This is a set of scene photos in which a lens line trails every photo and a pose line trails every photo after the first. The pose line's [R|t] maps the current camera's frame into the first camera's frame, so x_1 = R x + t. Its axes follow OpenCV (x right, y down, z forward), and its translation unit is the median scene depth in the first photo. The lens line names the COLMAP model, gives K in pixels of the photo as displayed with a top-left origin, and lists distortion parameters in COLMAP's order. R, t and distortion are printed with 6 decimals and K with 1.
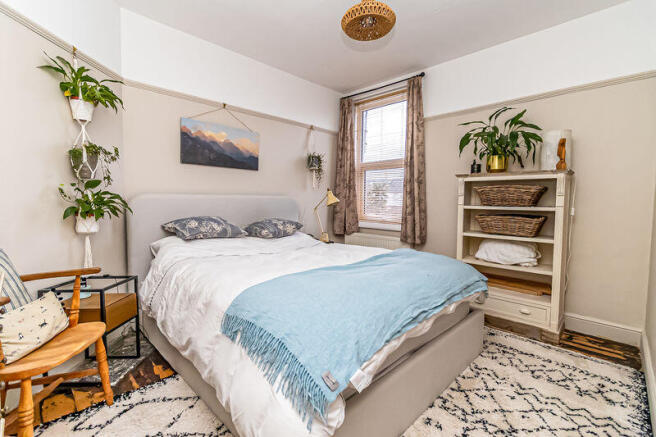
lens RADIAL K [[301.3, 0, 328.9], [0, 301.3, 216.8], [0, 0, 1]] dist [0.005424, -0.000030]
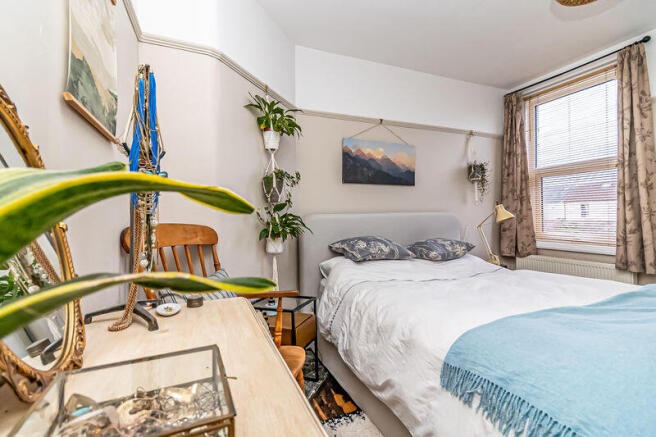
lens RADIAL K [[301.3, 0, 326.7], [0, 301.3, 218.4], [0, 0, 1]] dist [0.005424, -0.000030]
pose [[0.921907, -0.024367, -0.386644, -0.152528], [0.005166, 0.998705, -0.050621, -0.010131], [0.387376, 0.044671, 0.920839, 0.060831]]
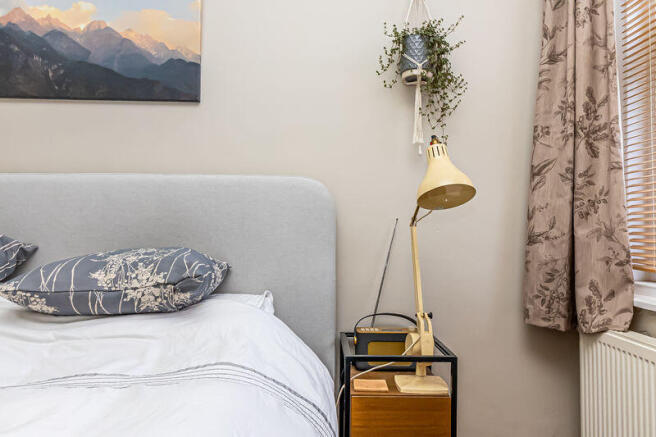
lens RADIAL K [[503.1, 0, 328.4], [0, 503.1, 216.2], [0, 0, 1]] dist [0.010478, 0.002292]
pose [[0.717203, -0.030445, -0.696199, 0.287877], [-0.039341, 0.995683, -0.084069, 0.012133], [0.695752, 0.087683, 0.712910, 0.851753]]
